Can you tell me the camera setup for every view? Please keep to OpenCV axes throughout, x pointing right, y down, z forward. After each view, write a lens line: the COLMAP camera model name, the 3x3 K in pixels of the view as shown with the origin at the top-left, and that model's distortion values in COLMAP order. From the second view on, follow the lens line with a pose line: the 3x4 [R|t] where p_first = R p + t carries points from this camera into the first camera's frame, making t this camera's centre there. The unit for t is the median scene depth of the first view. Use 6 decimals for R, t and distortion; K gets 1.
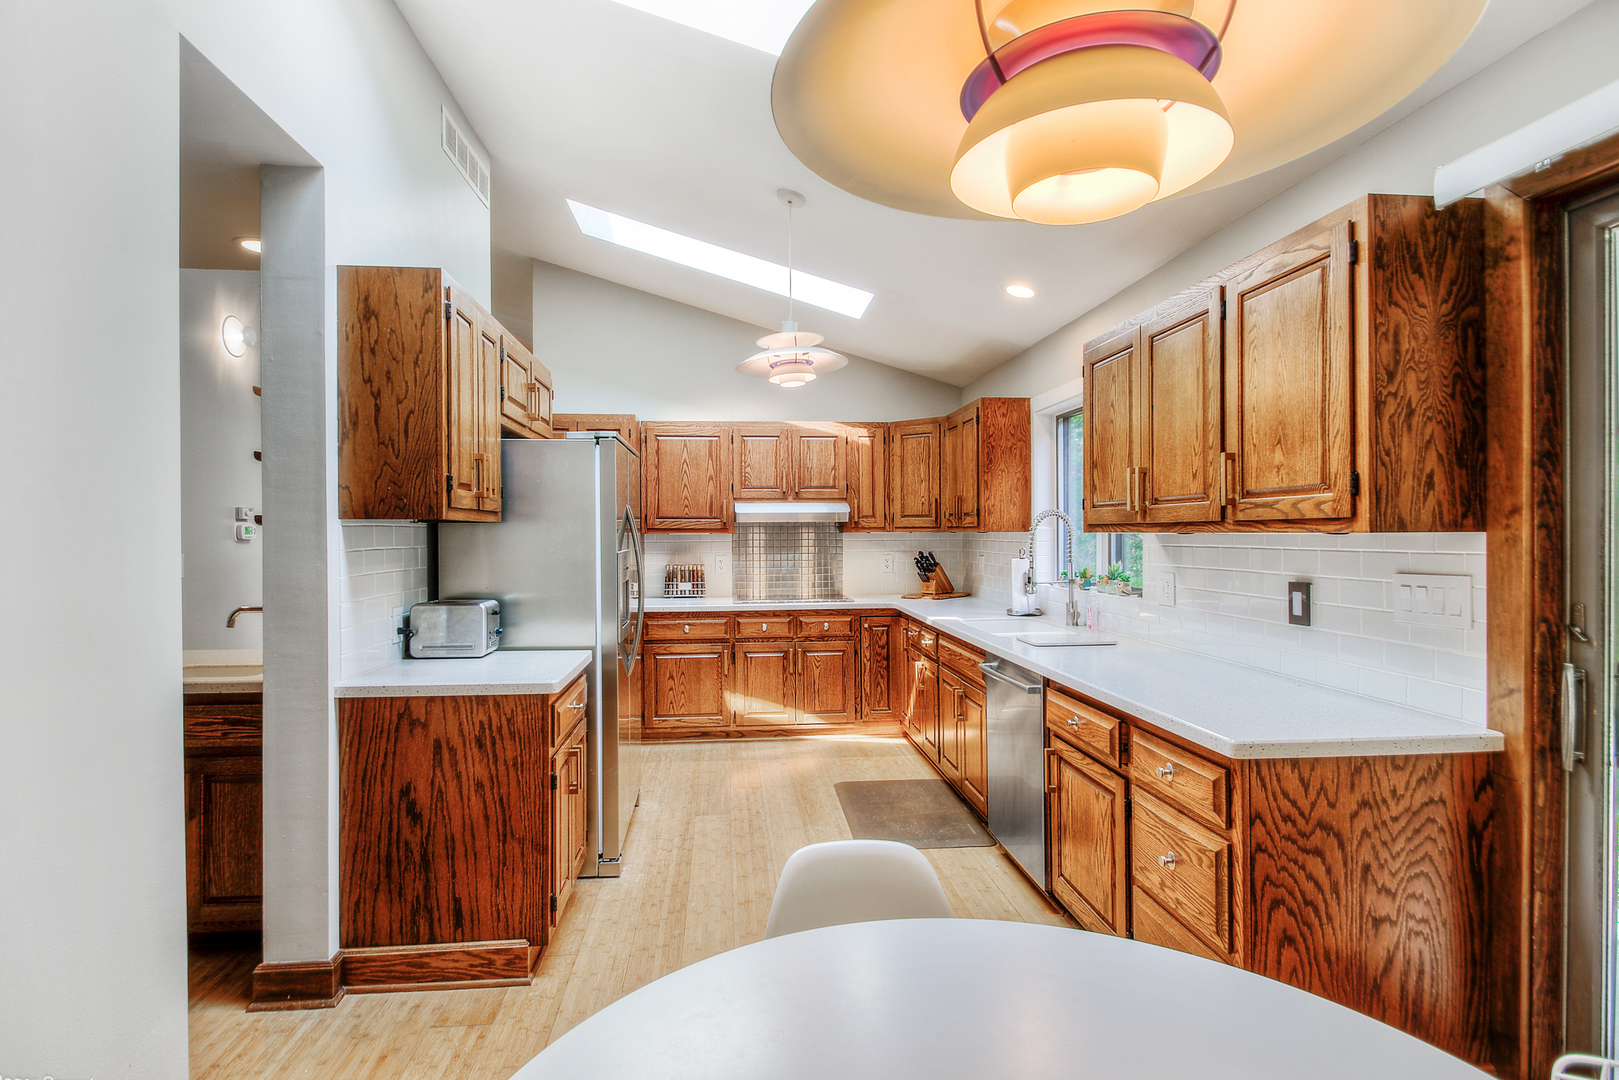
lens RADIAL K [[813.3, 0, 788.2], [0, 813.3, 535.9], [0, 0, 1]] dist [-0.000290, -0.000297]
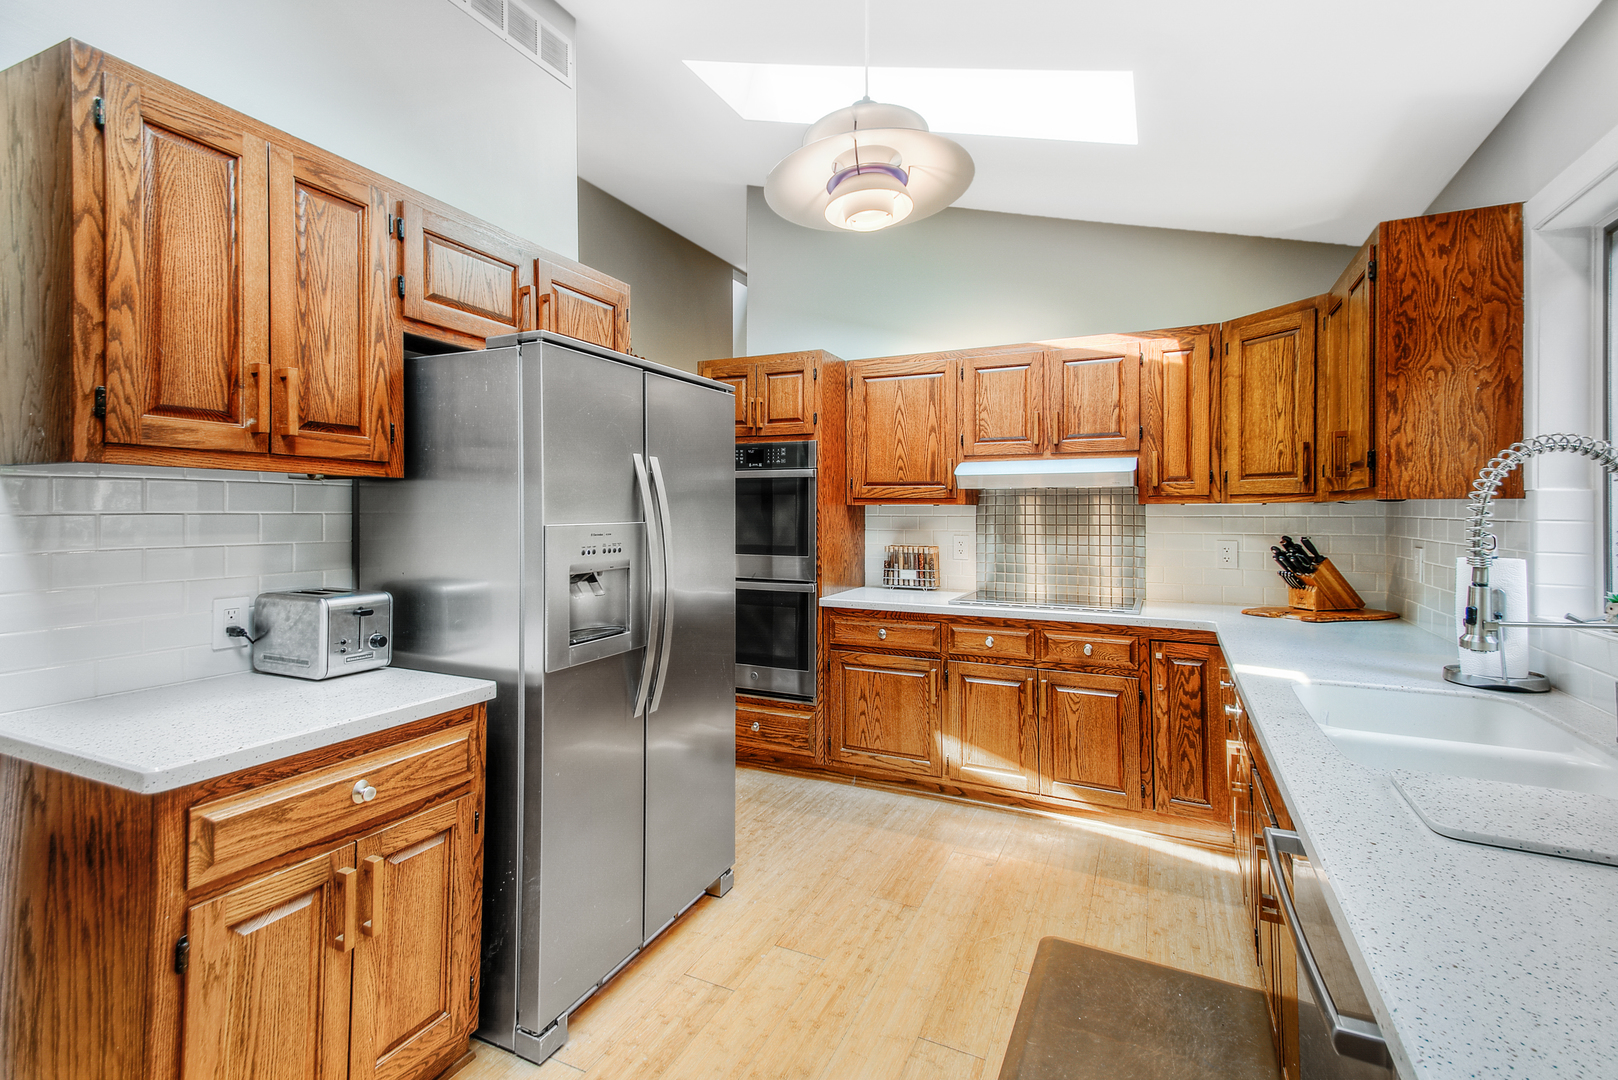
lens RADIAL K [[740.7, 0, 801.2], [0, 740.7, 508.4], [0, 0, 1]] dist [0.059101, -0.014601]
pose [[0.858693, 0.003367, -0.512480, 0.156580], [-0.007914, 0.999946, -0.006690, 0.005993], [0.512430, 0.009800, 0.858673, 0.384779]]
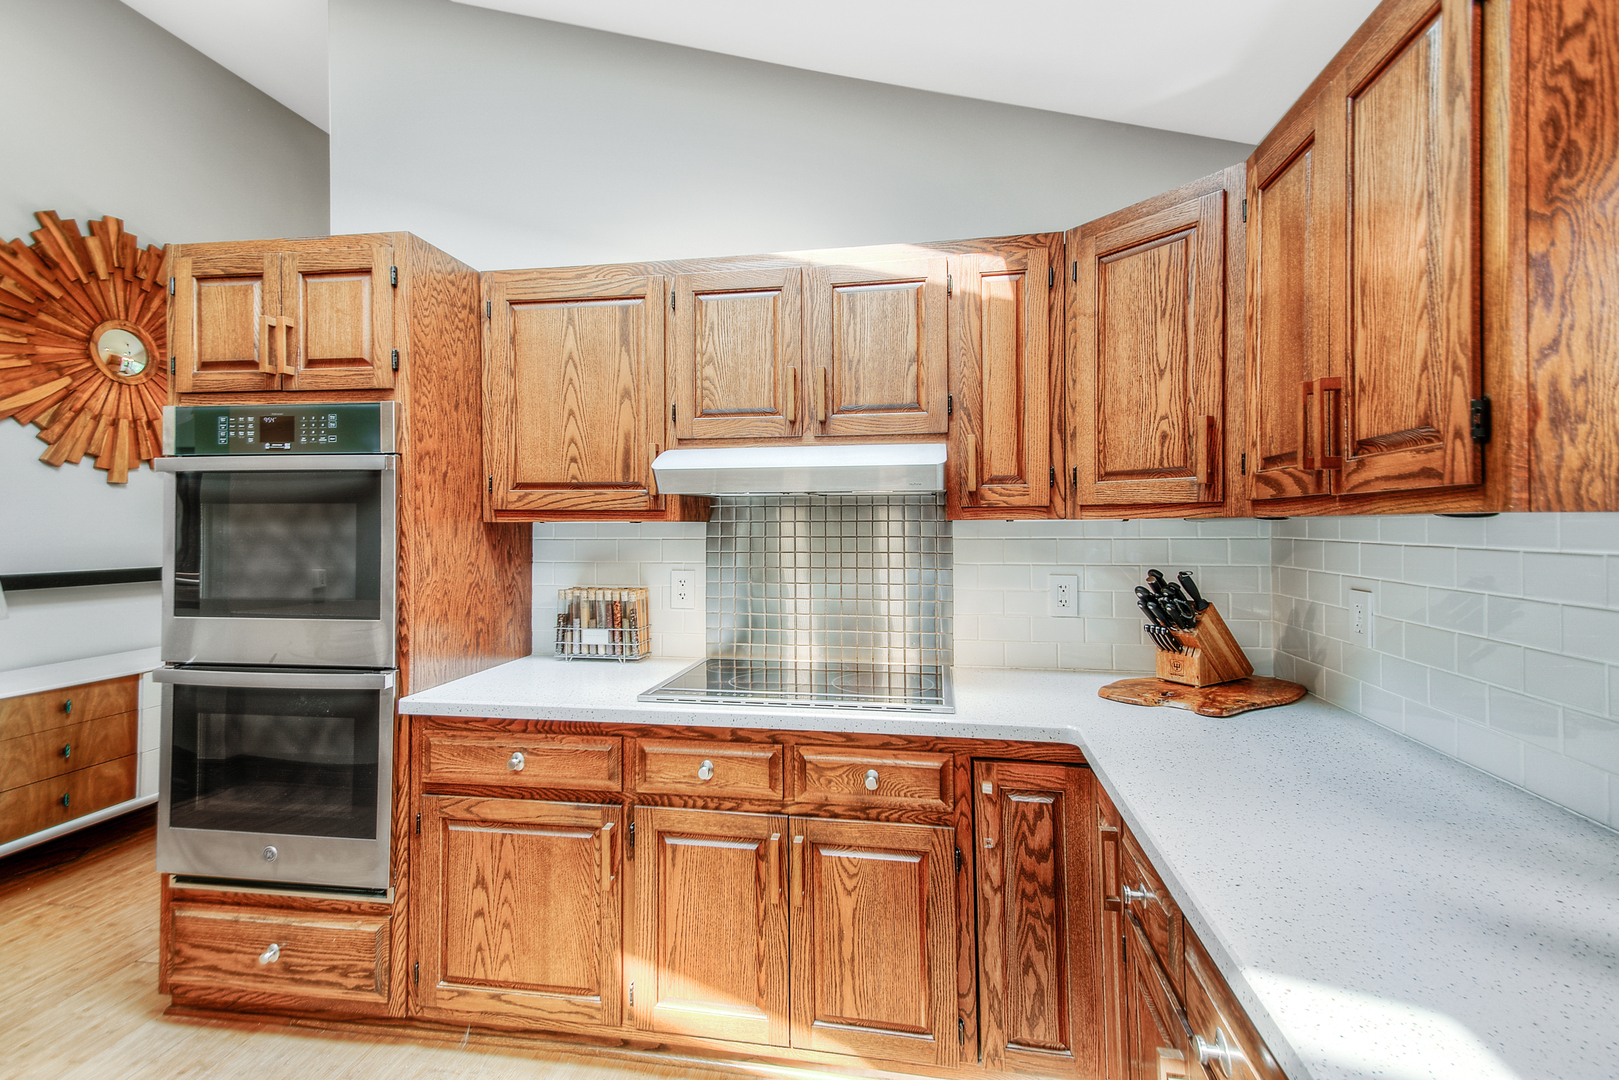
lens RADIAL K [[722.0, 0, 803.8], [0, 722.0, 517.7], [0, 0, 1]] dist [0.053895, -0.012844]
pose [[0.965608, -0.000892, -0.260000, 0.102854], [-0.002955, 0.999892, -0.014406, 0.000103], [0.259984, 0.014679, 0.965501, 0.691915]]
